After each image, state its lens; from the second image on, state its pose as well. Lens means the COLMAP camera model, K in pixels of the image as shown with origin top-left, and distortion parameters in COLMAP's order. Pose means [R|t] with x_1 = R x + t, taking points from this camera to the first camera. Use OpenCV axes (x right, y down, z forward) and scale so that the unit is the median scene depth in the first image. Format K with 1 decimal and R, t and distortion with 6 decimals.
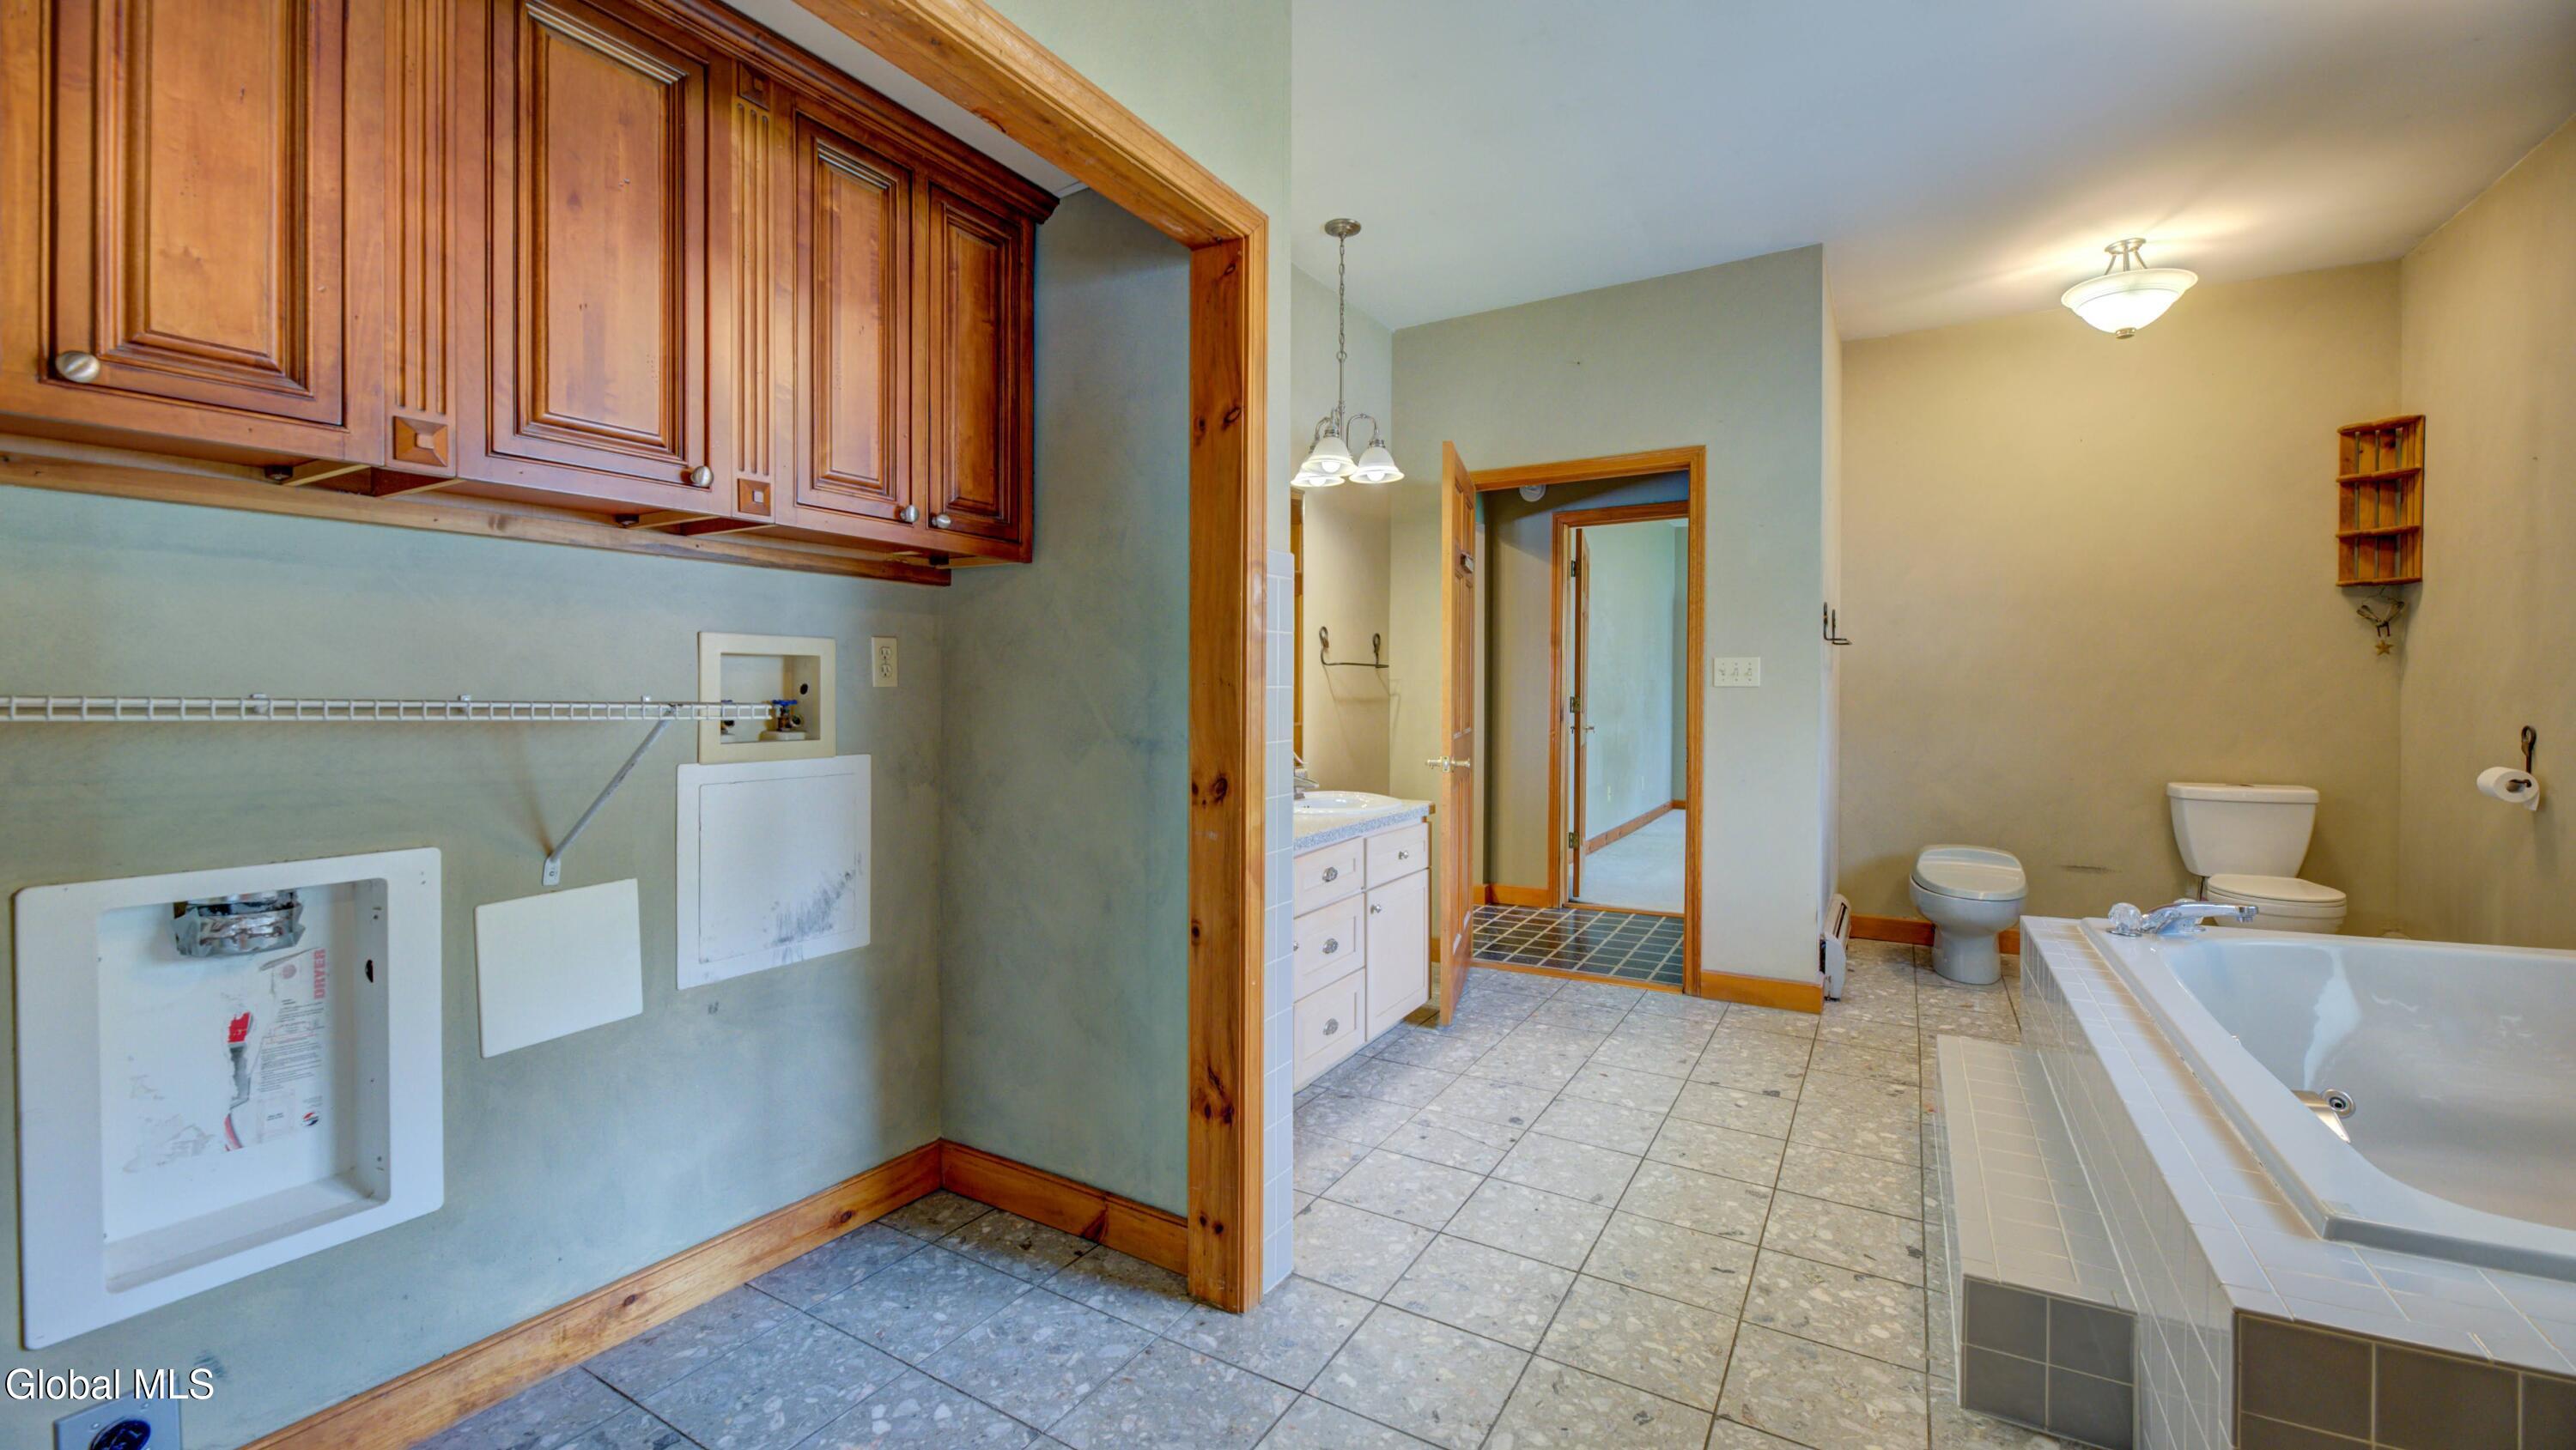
lens RADIAL K [[1062.0, 0, 1278.8], [0, 1062.0, 685.1], [0, 0, 1]] dist [0.010145, -0.007245]
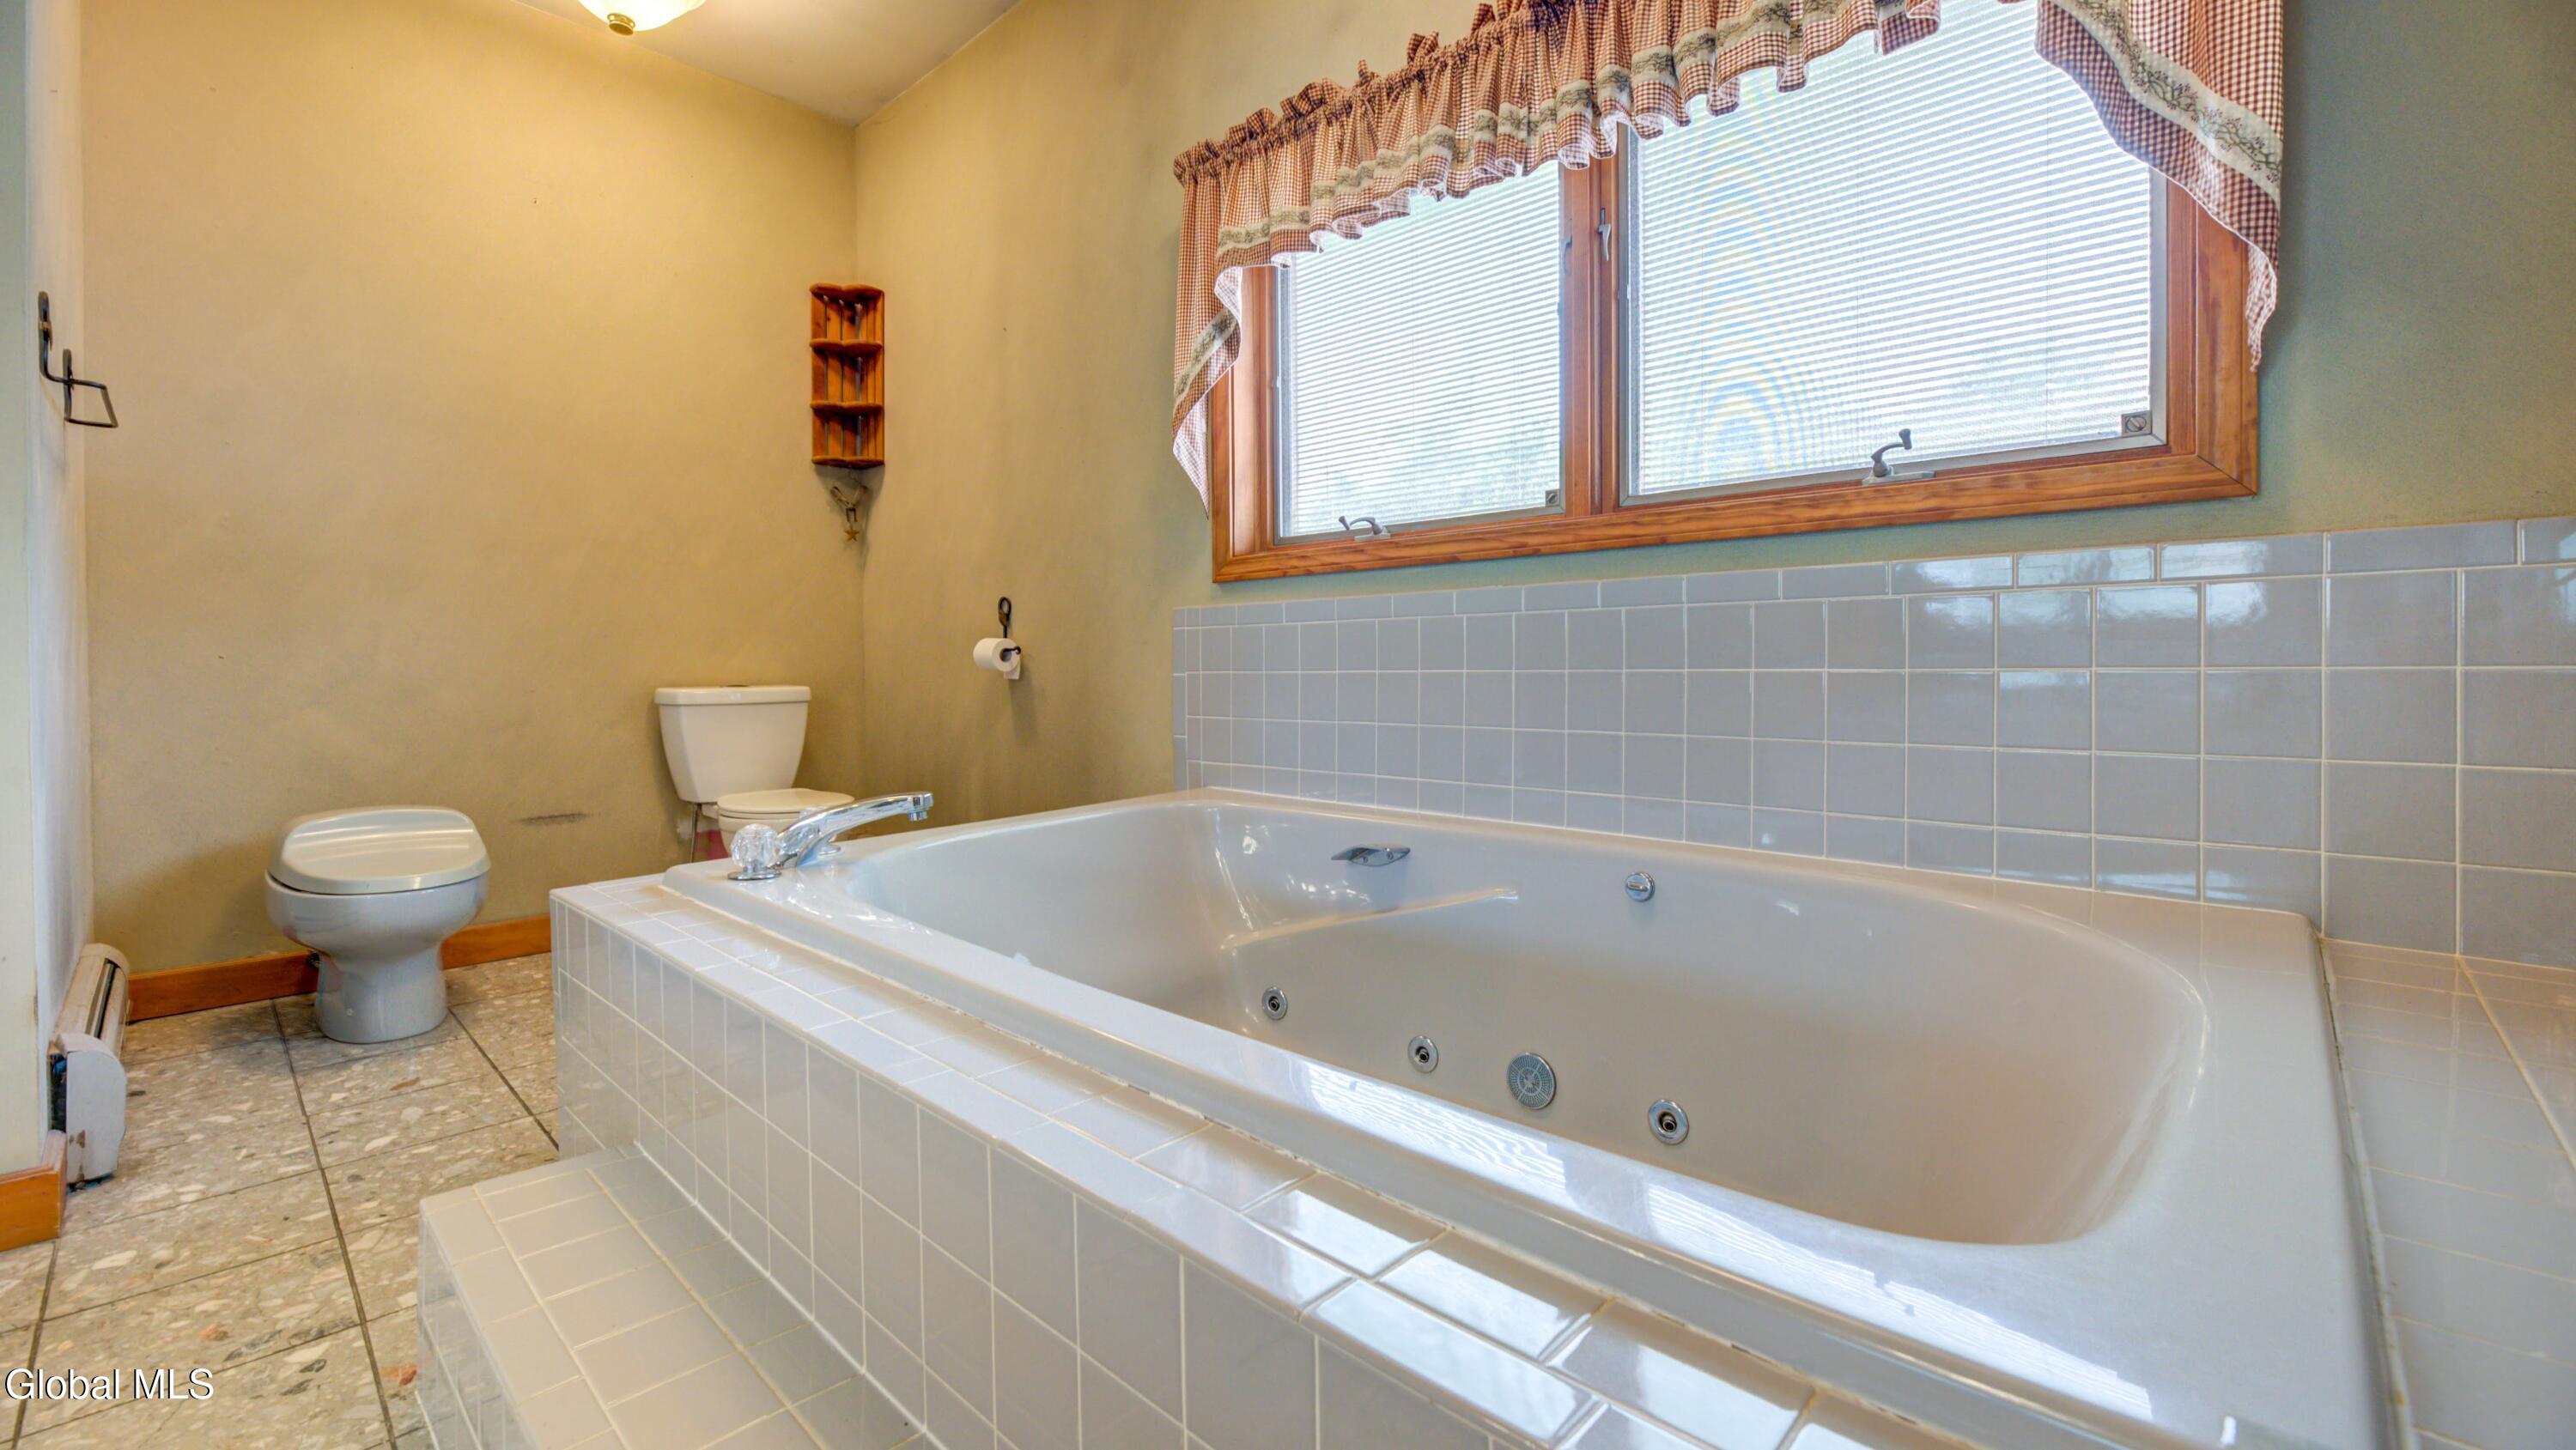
lens RADIAL K [[1062.0, 0, 1278.8], [0, 1062.0, 685.1], [0, 0, 1]] dist [0.010145, -0.007245]
pose [[0.235570, -0.019778, 0.971656, 0.210196], [0.008201, 0.999798, 0.018363, 0.084677], [-0.971823, 0.003643, 0.235685, 0.412624]]
